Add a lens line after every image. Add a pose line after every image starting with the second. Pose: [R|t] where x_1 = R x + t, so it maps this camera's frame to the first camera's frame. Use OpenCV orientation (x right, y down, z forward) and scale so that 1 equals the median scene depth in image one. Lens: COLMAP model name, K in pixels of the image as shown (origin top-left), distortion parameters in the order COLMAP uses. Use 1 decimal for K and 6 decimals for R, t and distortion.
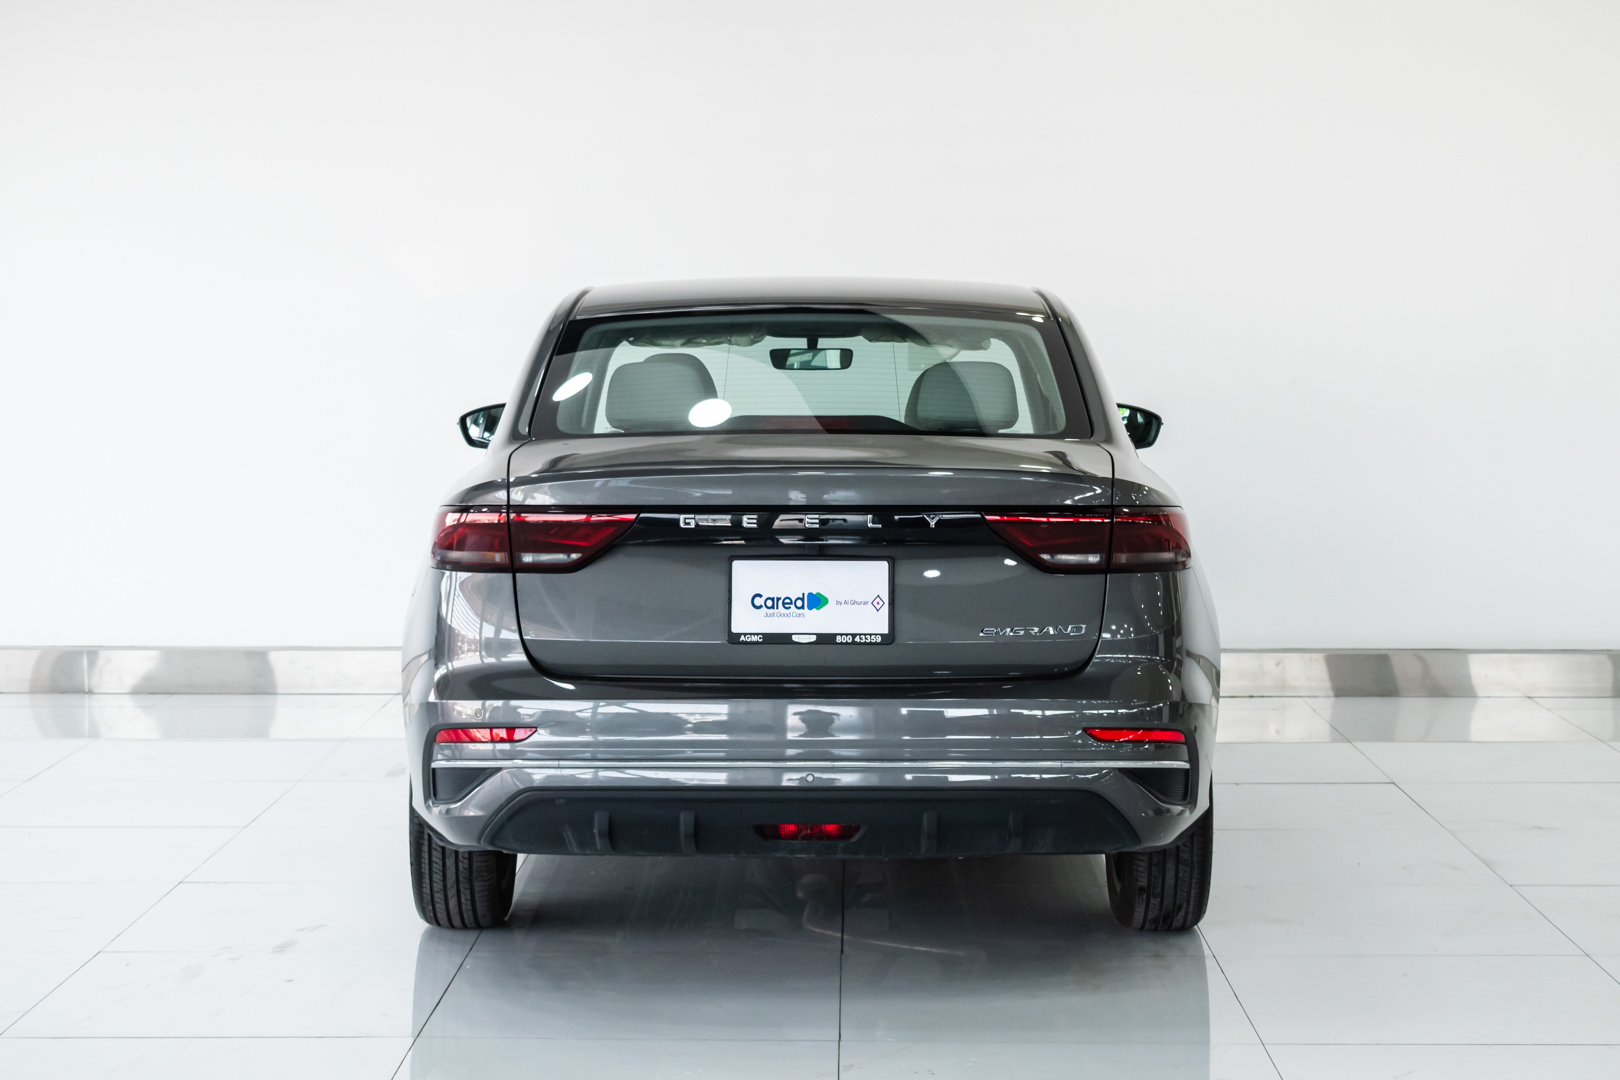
lens RADIAL K [[1741.8, 0, 810.0], [0, 1741.8, 540.0], [0, 0, 1]] dist [-0.087807, -0.000319]
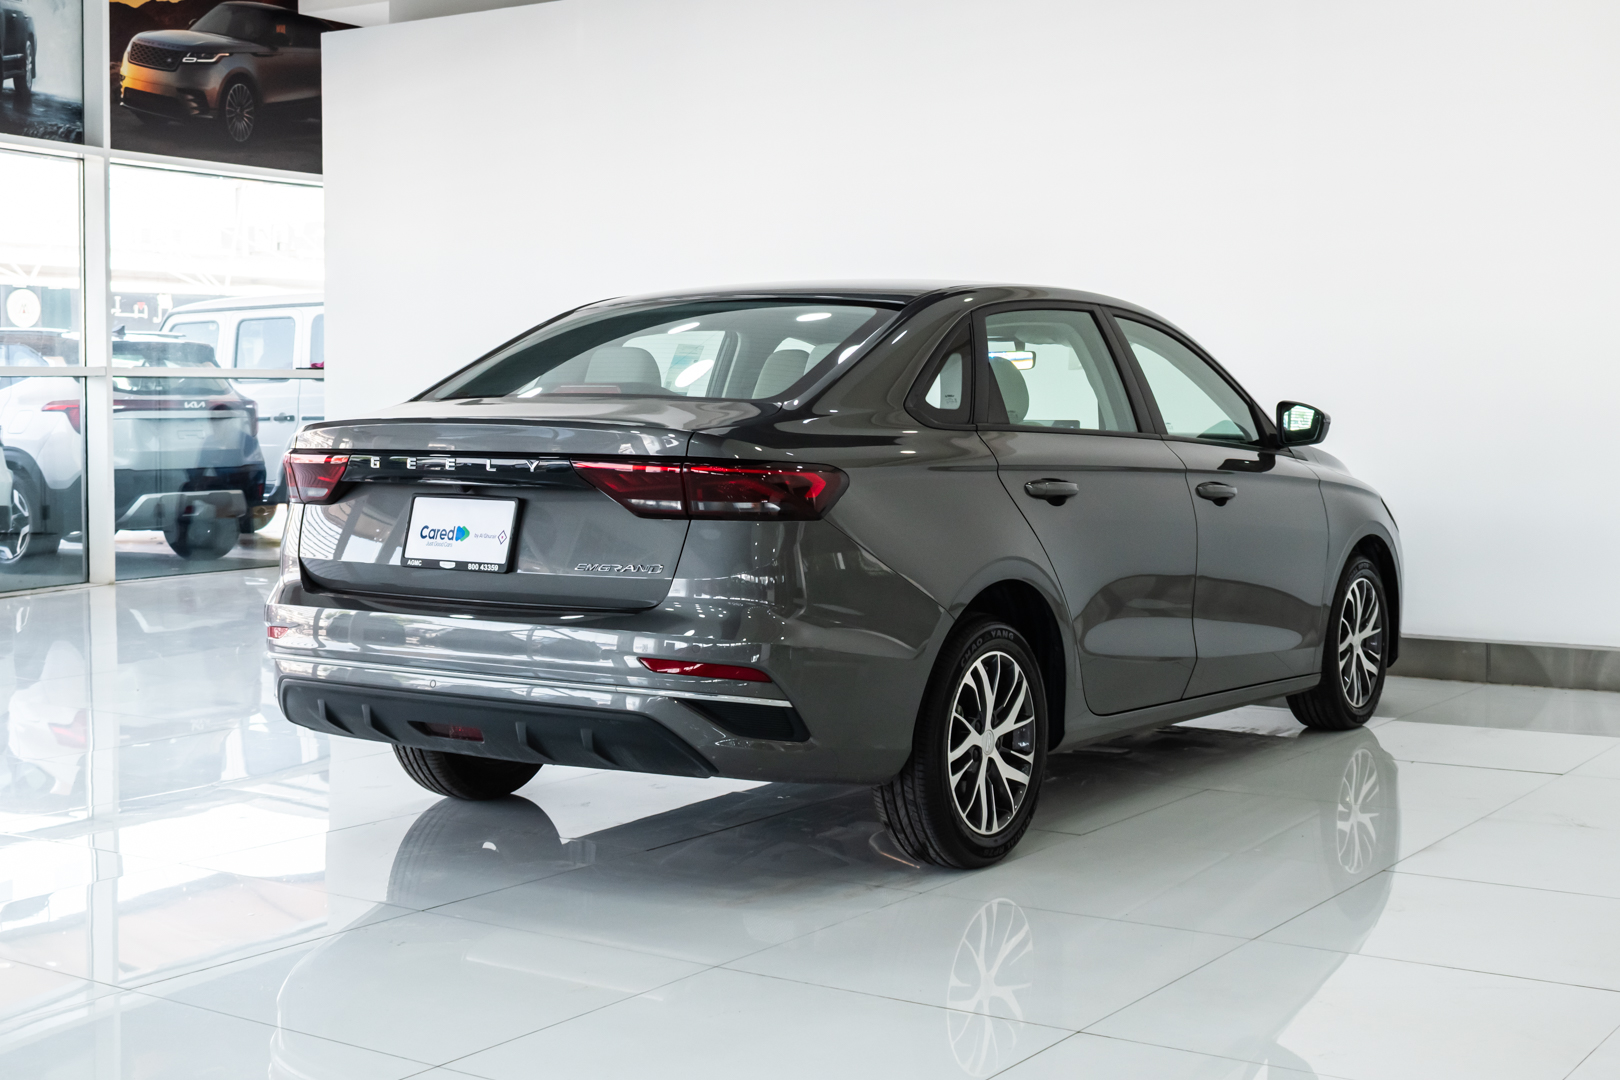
lens RADIAL K [[1935.3, 0, 810.0], [0, 1935.3, 540.0], [0, 0, 1]] dist [0.009948, 0.001698]
pose [[0.861267, 0.038050, -0.506725, 0.852975], [-0.030436, 0.999265, 0.023304, 0.002045], [0.507240, -0.004648, 0.861792, 0.001513]]
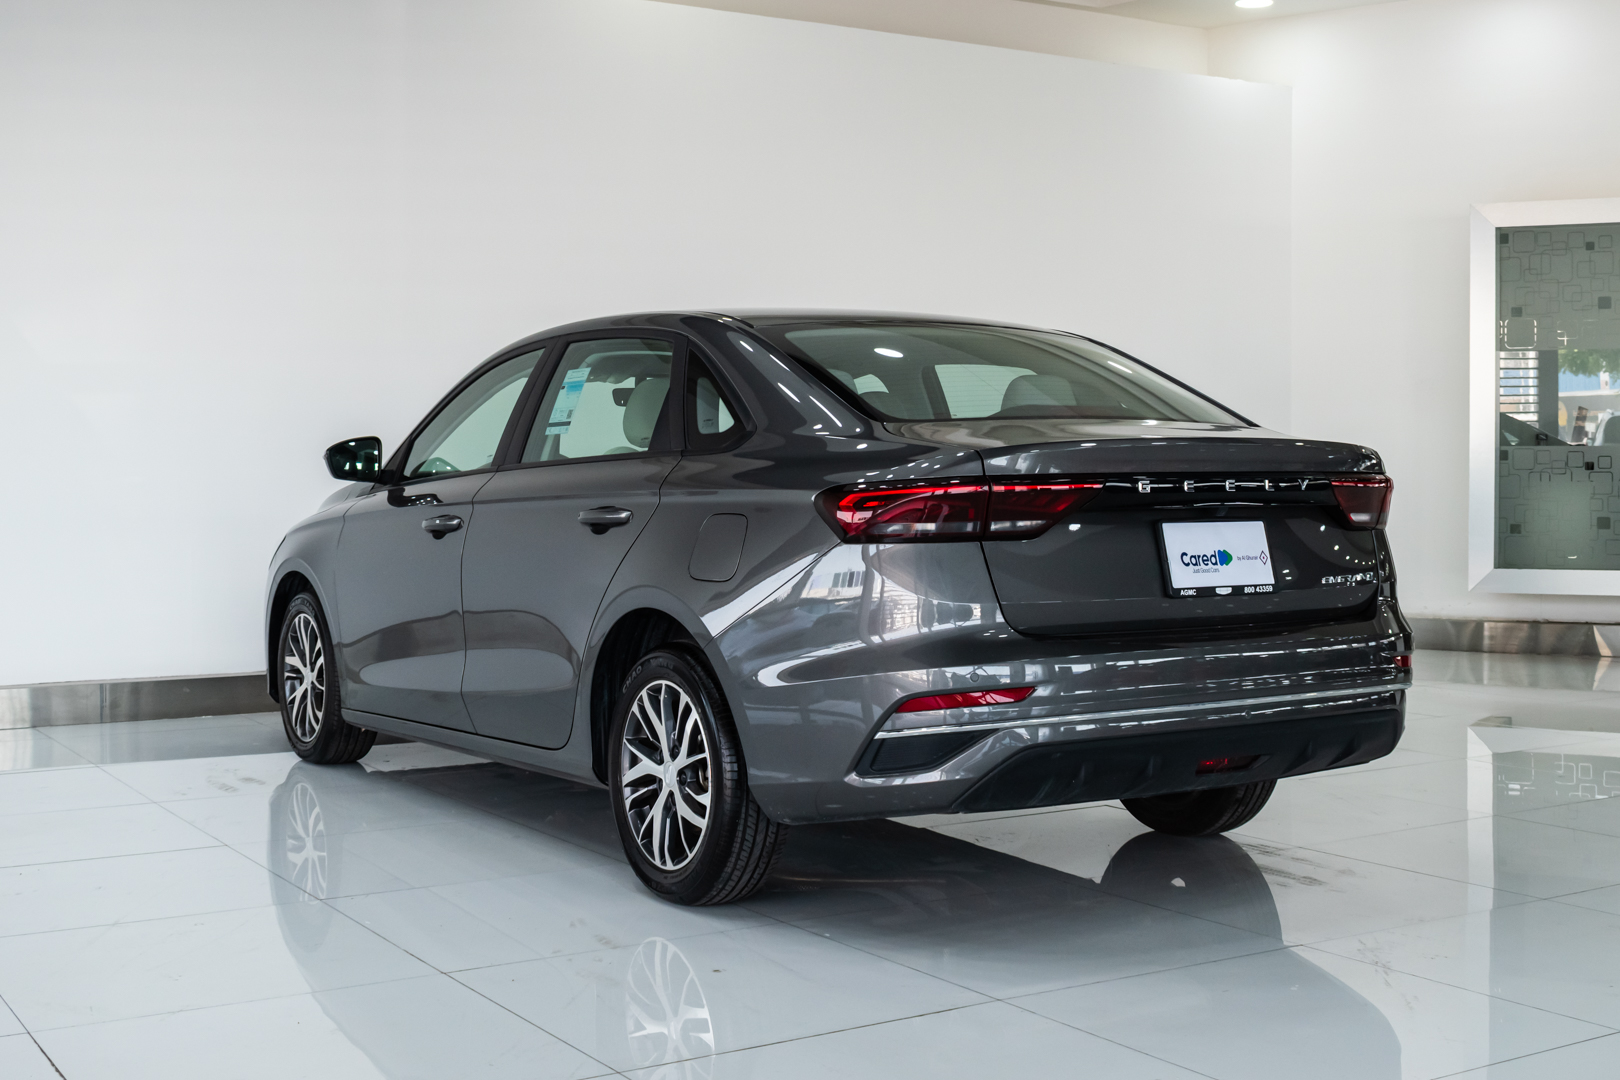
lens RADIAL K [[2233.6, 0, 810.0], [0, 2233.6, 540.0], [0, 0, 1]] dist [0.006076, 0.011441]
pose [[0.818436, -0.028170, 0.573907, -1.035356], [0.024460, 0.999600, 0.014184, -0.003285], [-0.574077, 0.002429, 0.818798, -0.029465]]
